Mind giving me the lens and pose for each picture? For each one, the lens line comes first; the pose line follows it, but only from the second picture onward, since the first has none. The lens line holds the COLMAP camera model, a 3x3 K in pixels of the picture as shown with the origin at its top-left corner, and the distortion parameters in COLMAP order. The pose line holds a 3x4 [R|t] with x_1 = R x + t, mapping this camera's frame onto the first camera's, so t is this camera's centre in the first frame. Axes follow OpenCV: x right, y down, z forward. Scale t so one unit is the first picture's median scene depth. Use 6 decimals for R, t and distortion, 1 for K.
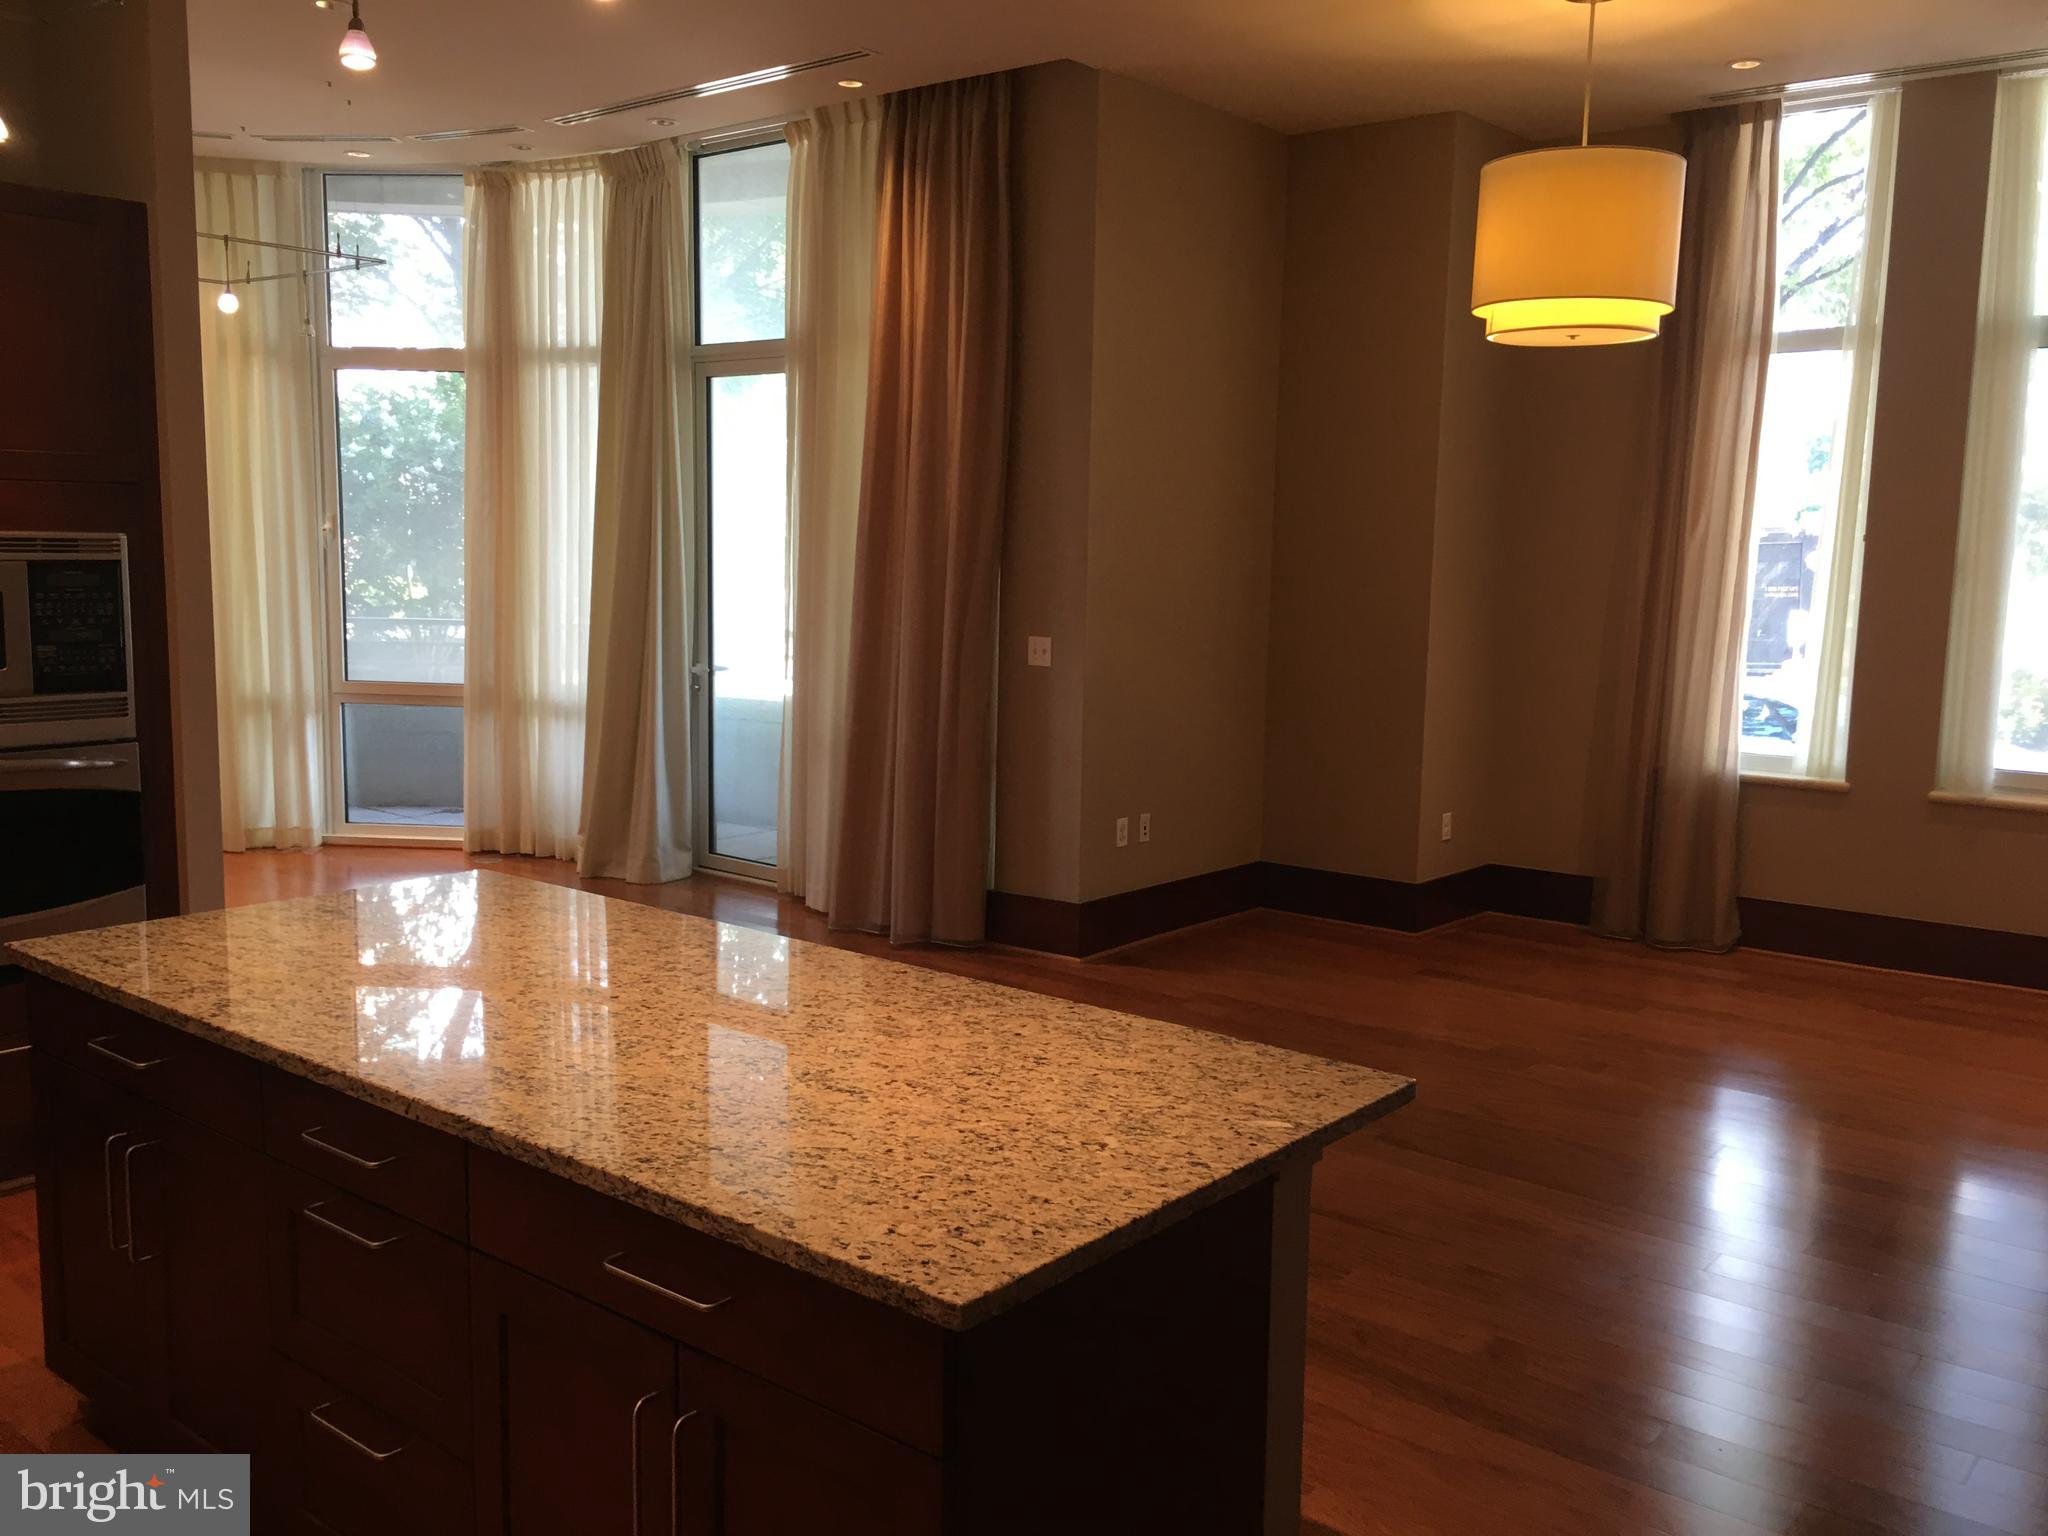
lens RADIAL K [[1758.9, 0, 1026.3], [0, 1758.9, 770.0], [0, 0, 1]] dist [0.068536, -0.089046]
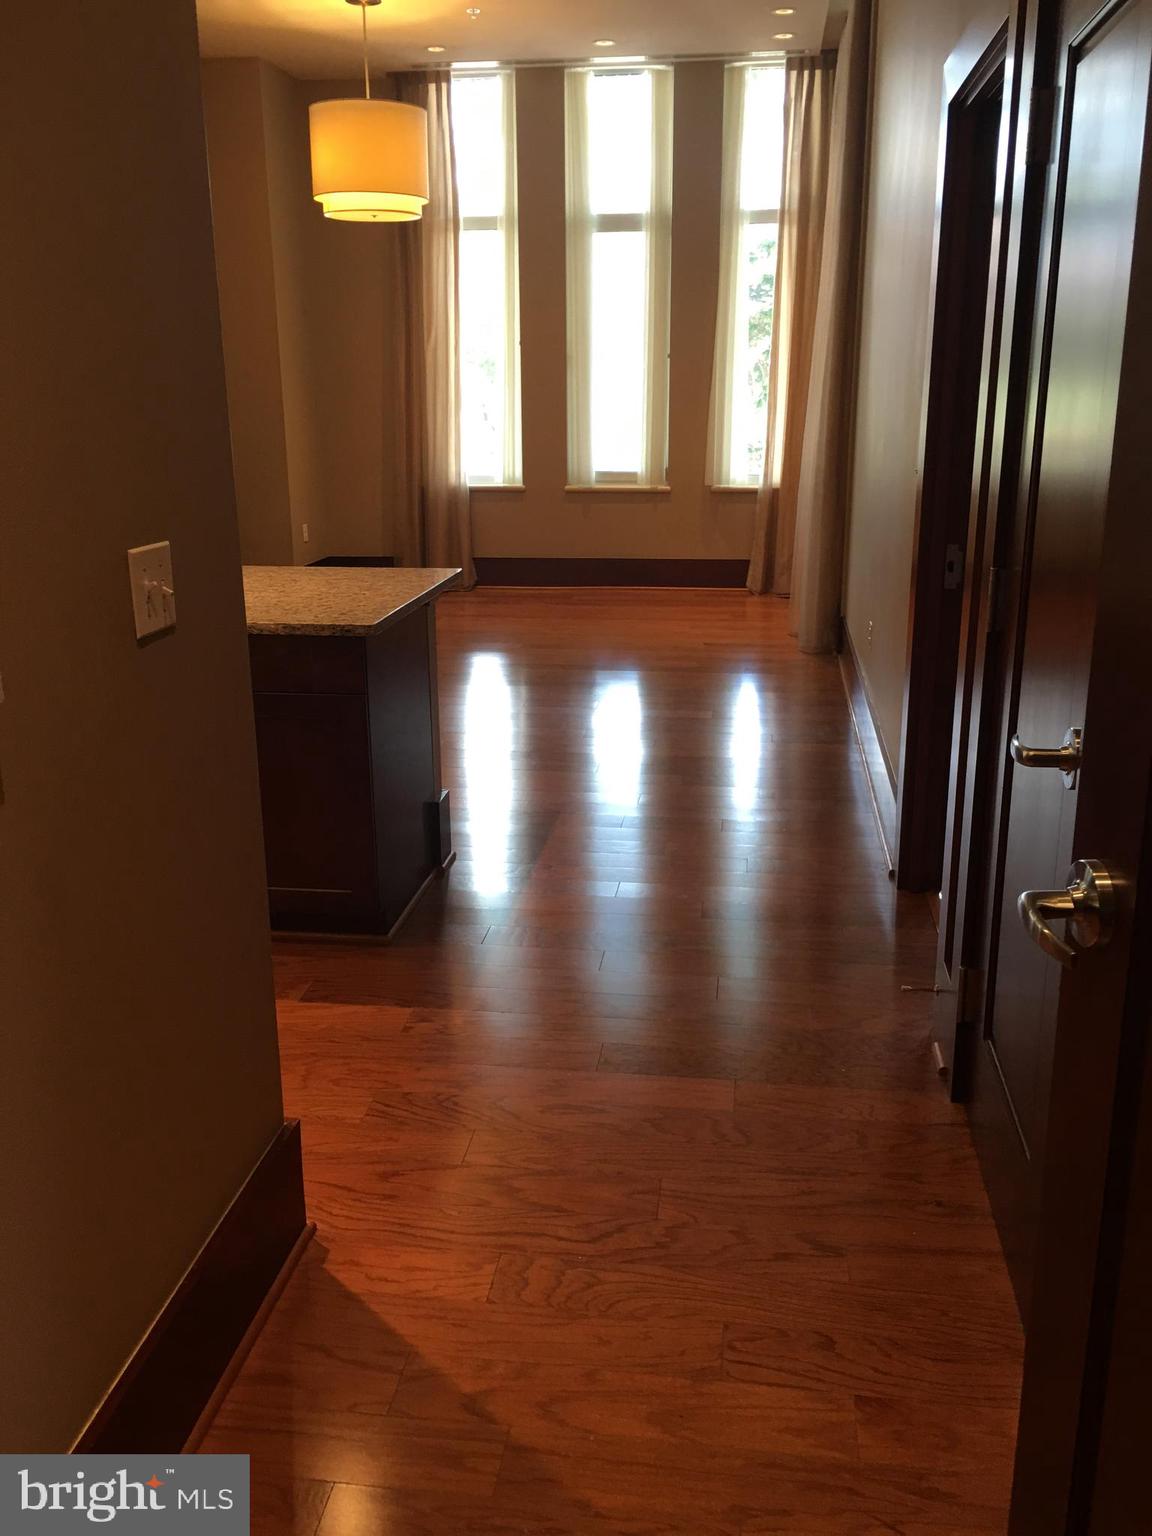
lens RADIAL K [[1319.2, 0, 573.0], [0, 1319.2, 763.2], [0, 0, 1]] dist [0.068536, -0.089046]
pose [[0.857575, -0.166659, 0.486611, -0.203967], [0.089697, 0.980013, 0.177567, 0.051545], [-0.506478, -0.108629, 0.855383, -0.211773]]
